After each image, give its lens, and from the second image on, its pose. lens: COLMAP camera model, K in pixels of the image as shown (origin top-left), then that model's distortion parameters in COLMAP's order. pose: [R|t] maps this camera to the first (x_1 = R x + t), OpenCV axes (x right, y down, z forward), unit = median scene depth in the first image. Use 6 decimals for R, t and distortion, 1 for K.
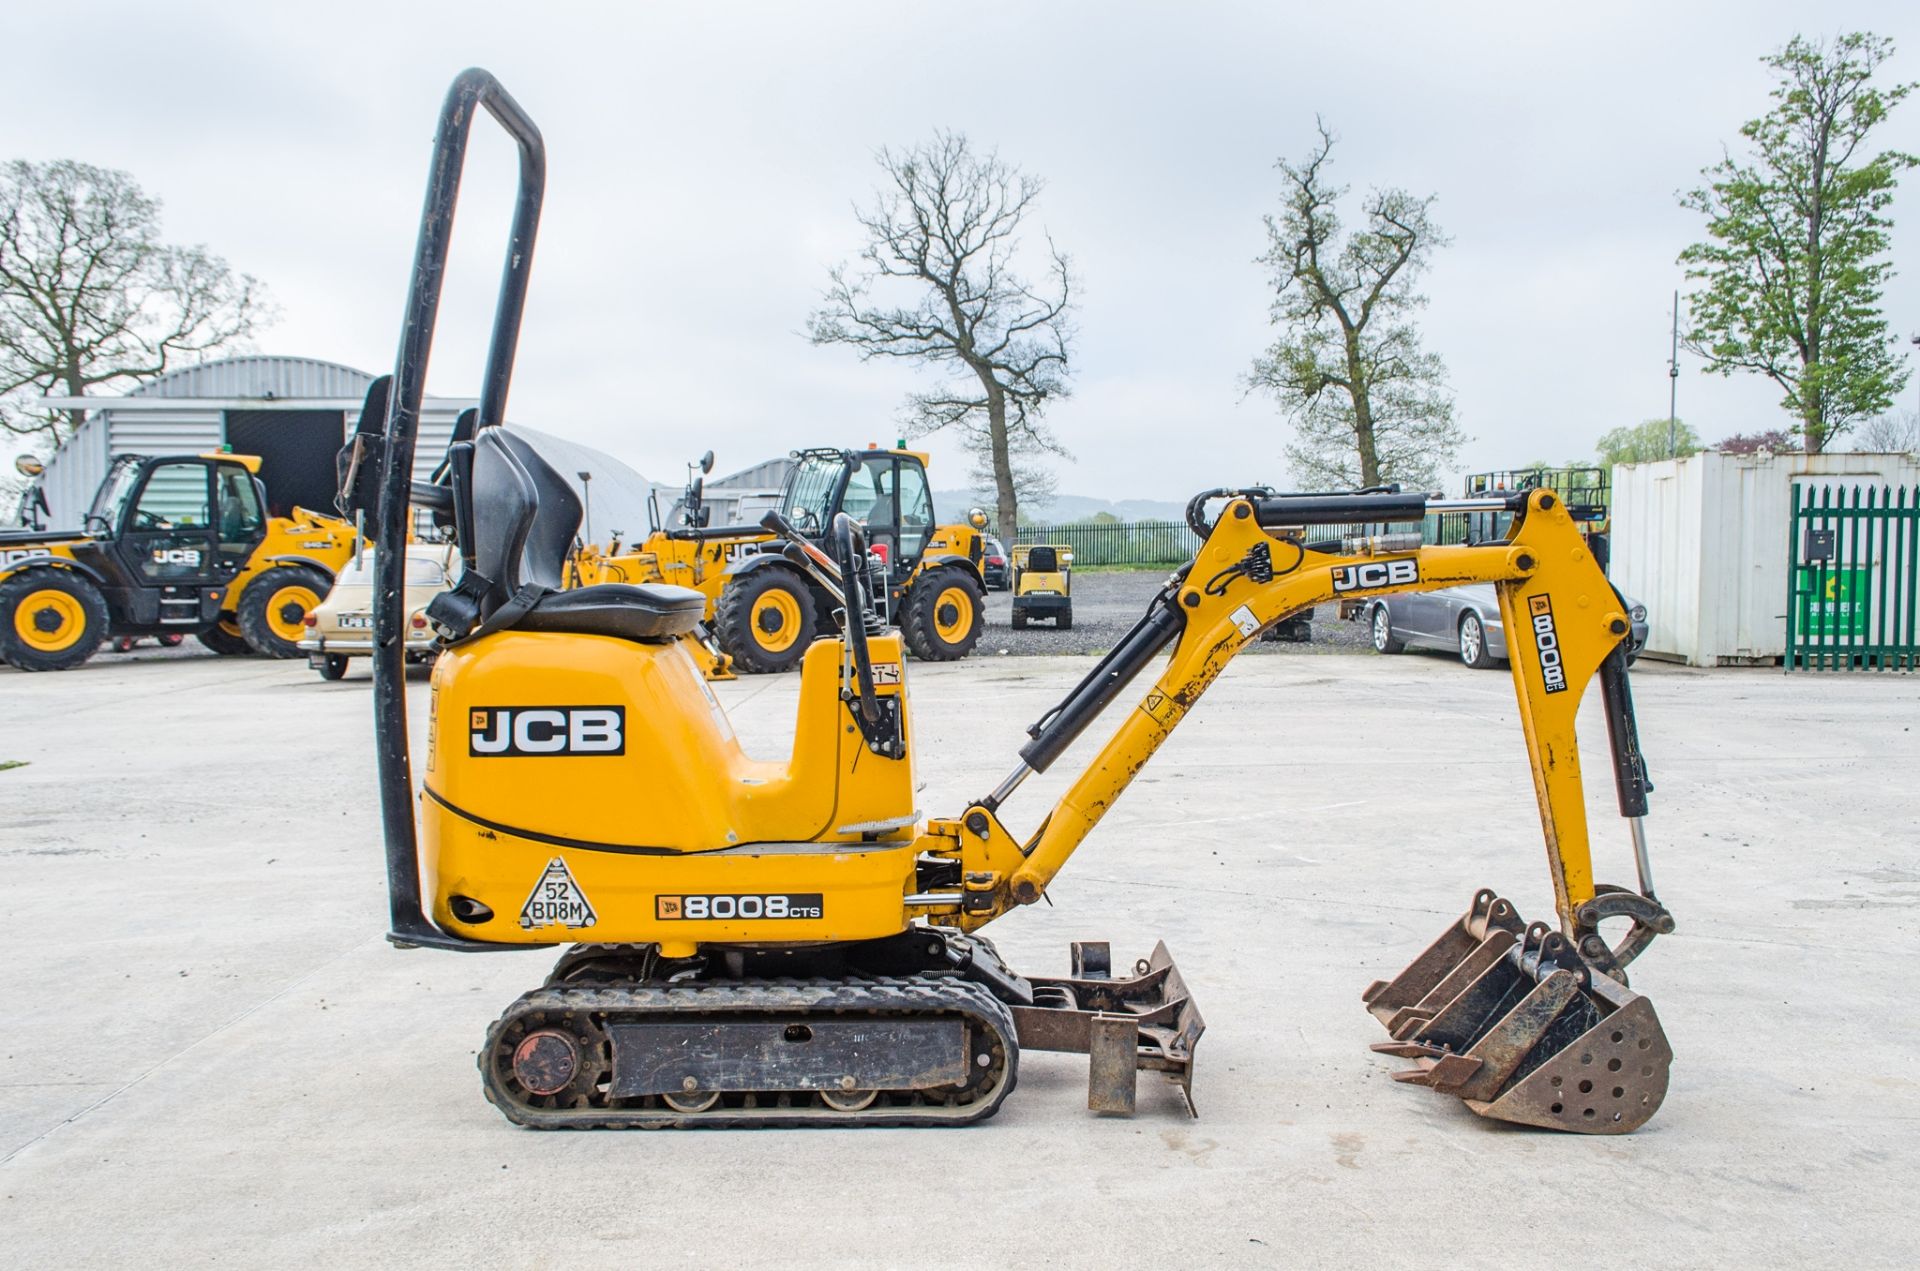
lens RADIAL K [[1561.9, 0, 960.0], [0, 1561.9, 635.5], [0, 0, 1]] dist [0.016685, -0.016167]
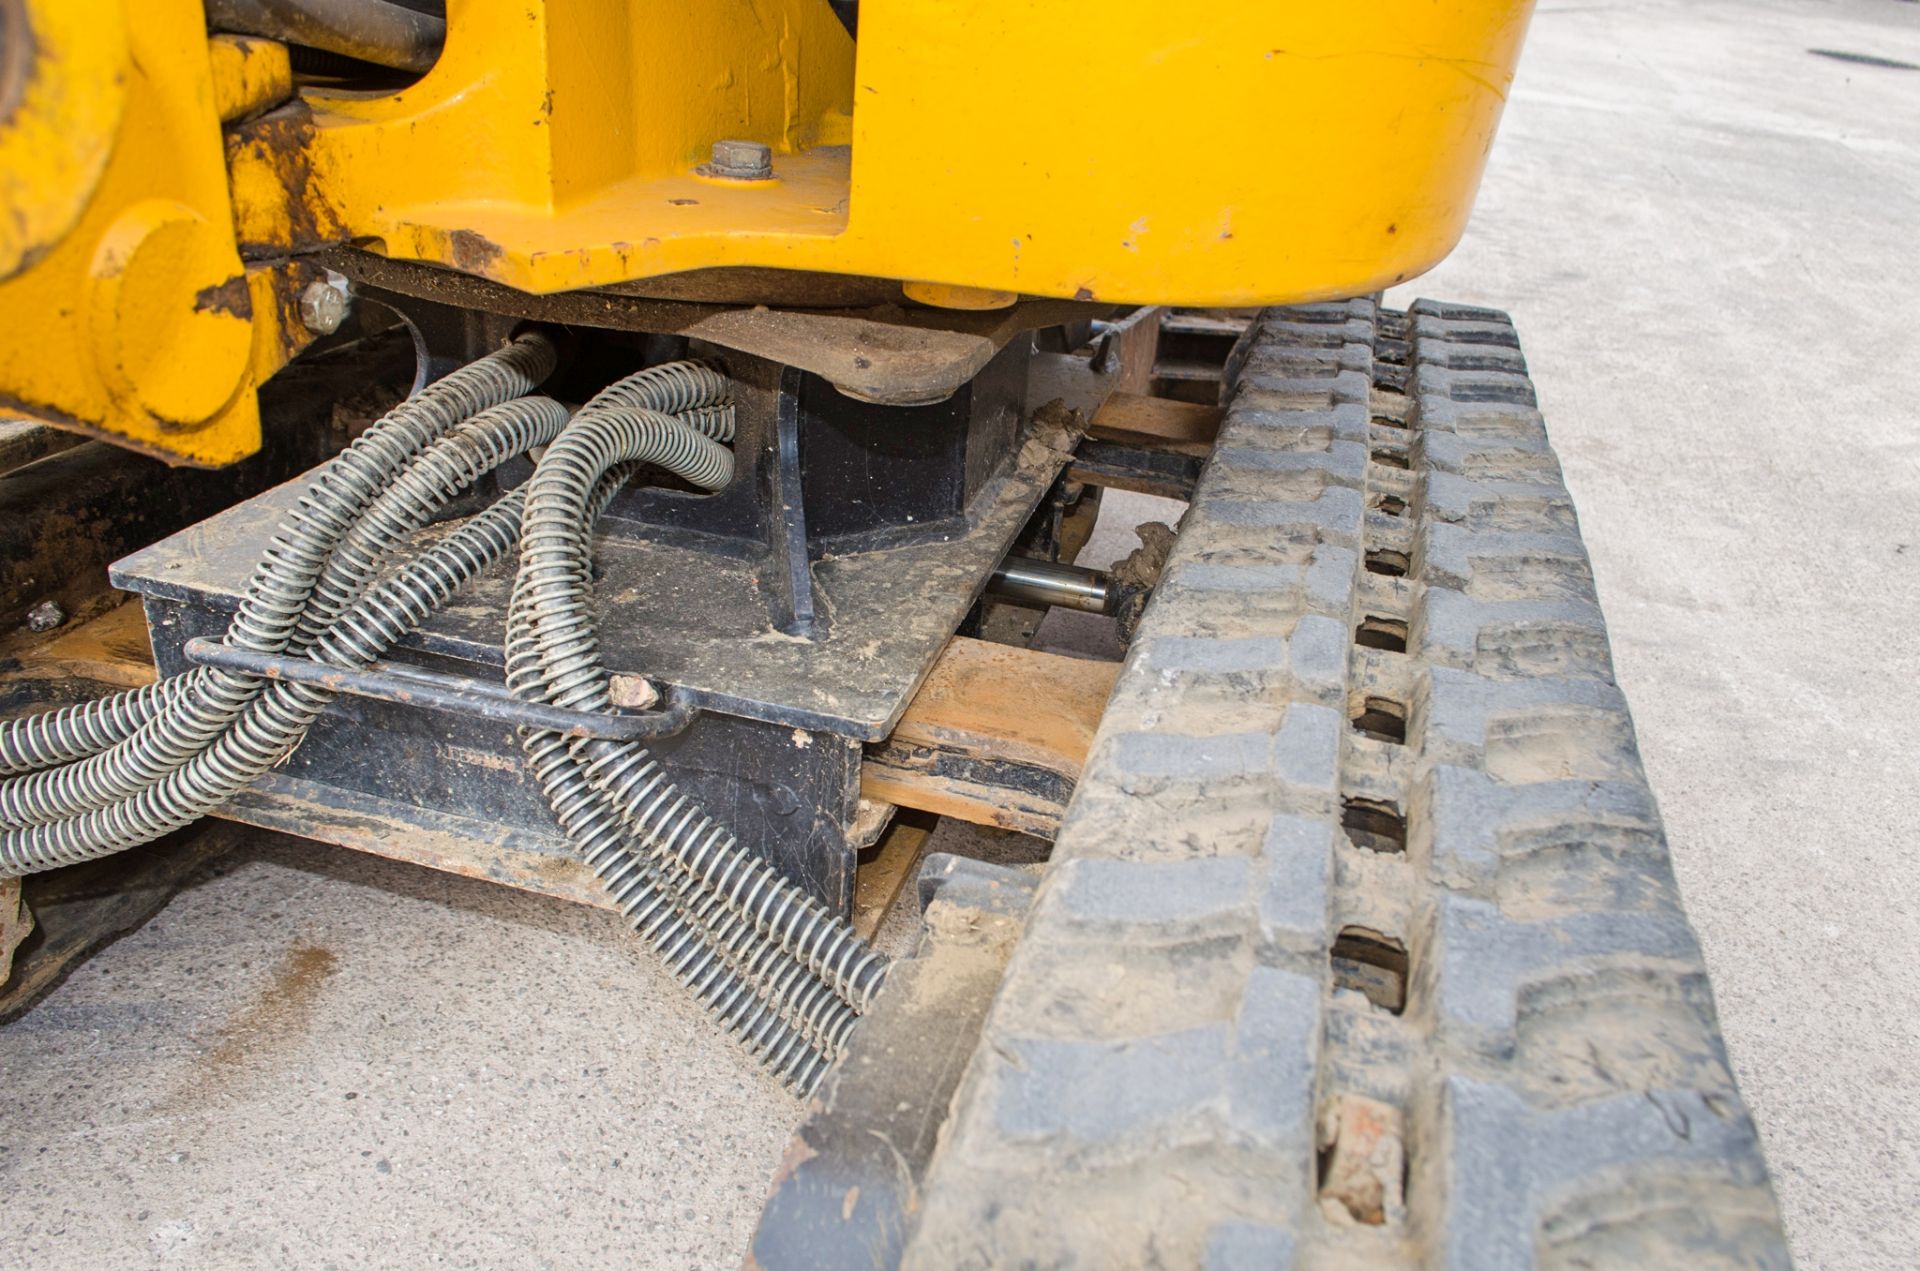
lens RADIAL K [[1479.6, 0, 987.2], [0, 1479.6, 634.9], [0, 0, 1]] dist [0.026133, -0.024167]
pose [[0.247397, -0.441165, 0.862652, -0.055551], [-0.066239, 0.880545, 0.469312, 0.023244], [-0.966647, -0.173247, 0.188622, 0.167479]]
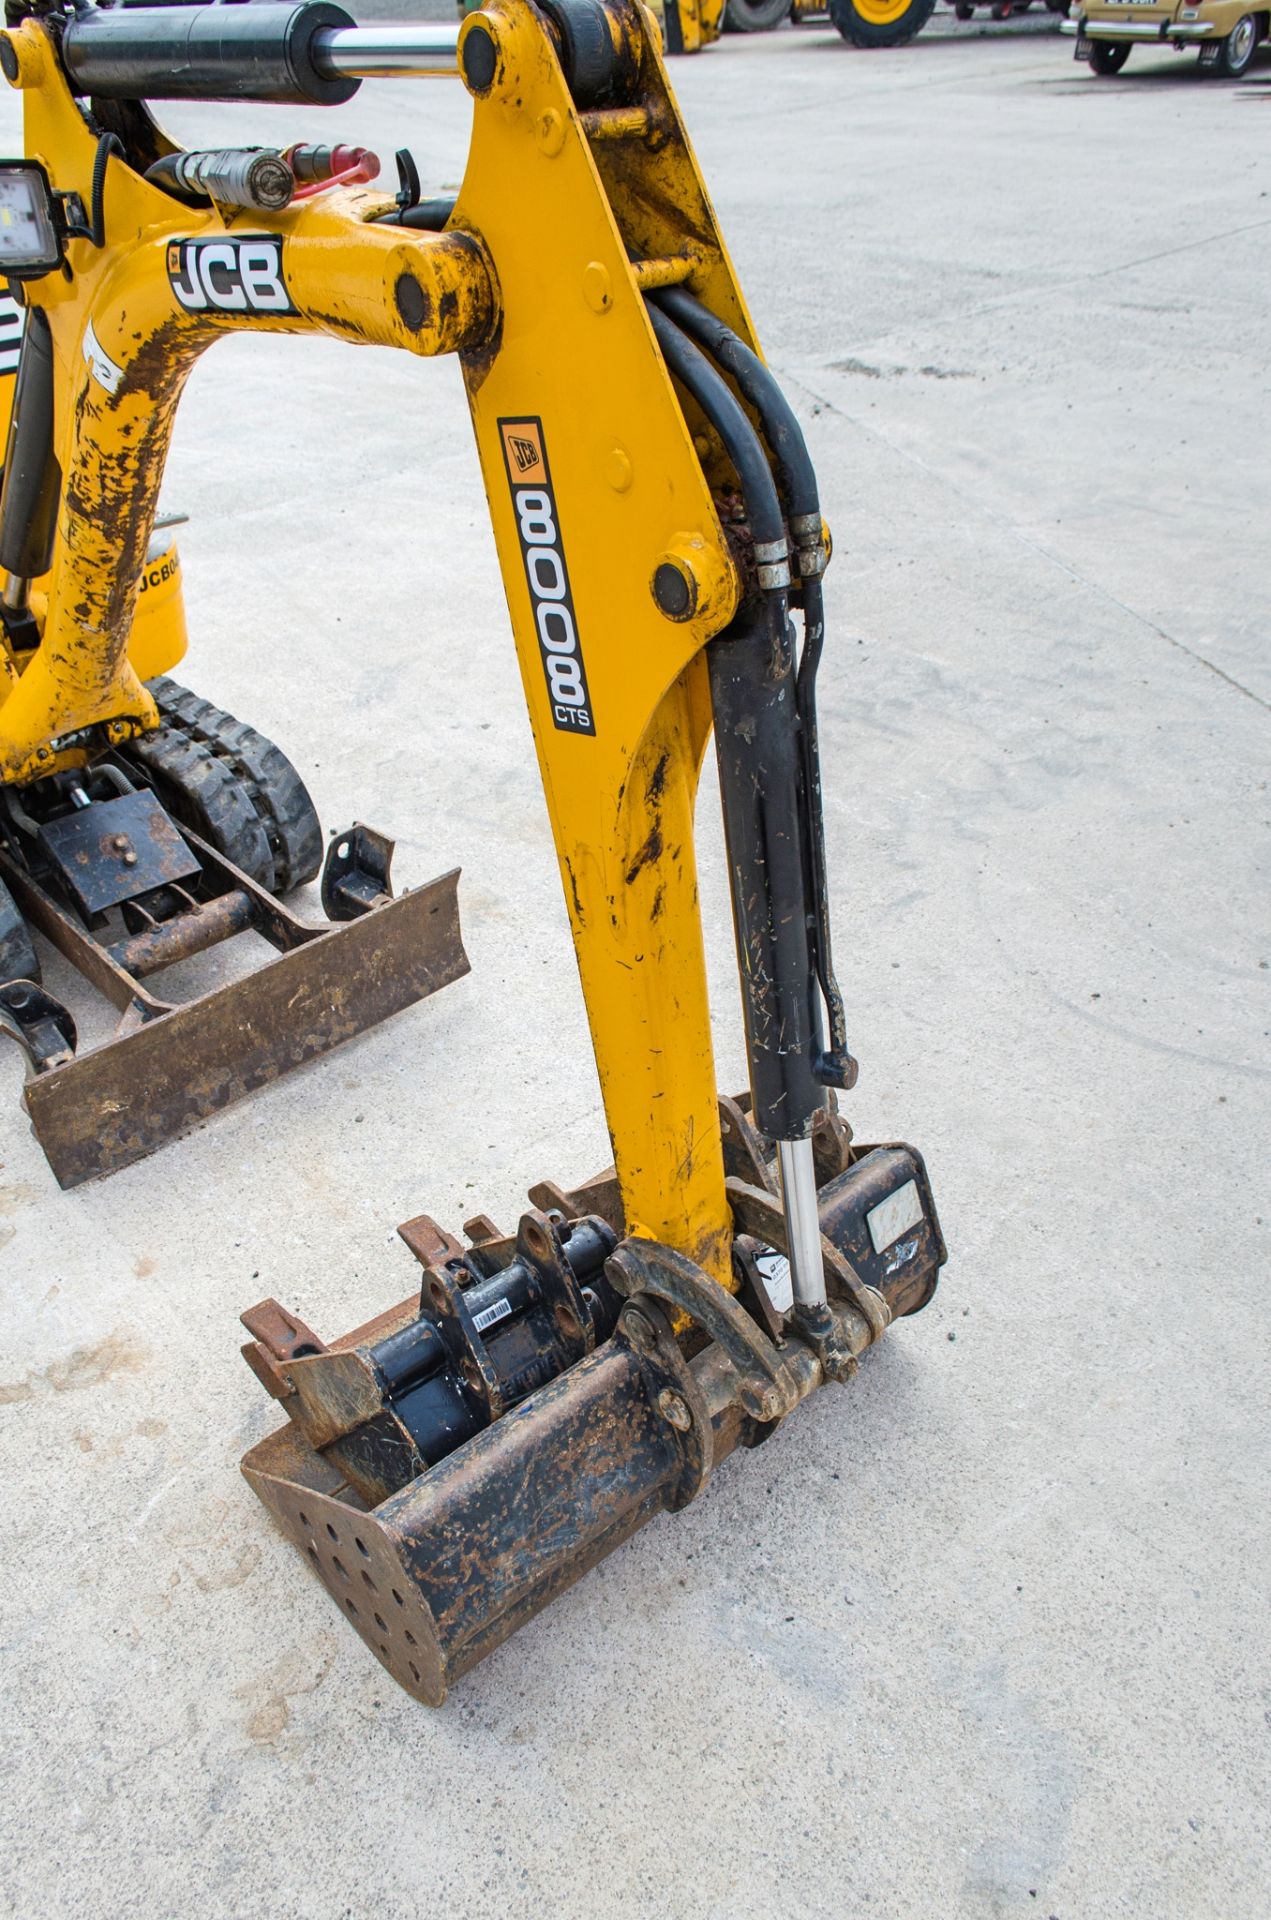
lens RADIAL K [[1479.6, 0, 628.9], [0, 1479.6, 970.1], [0, 0, 1]] dist [0.026133, -0.024167]
pose [[0.669810, 0.413073, -0.617029, 0.106561], [0.002621, 0.829659, 0.558264, -0.017118], [0.742528, -0.375548, 0.554632, 0.144191]]
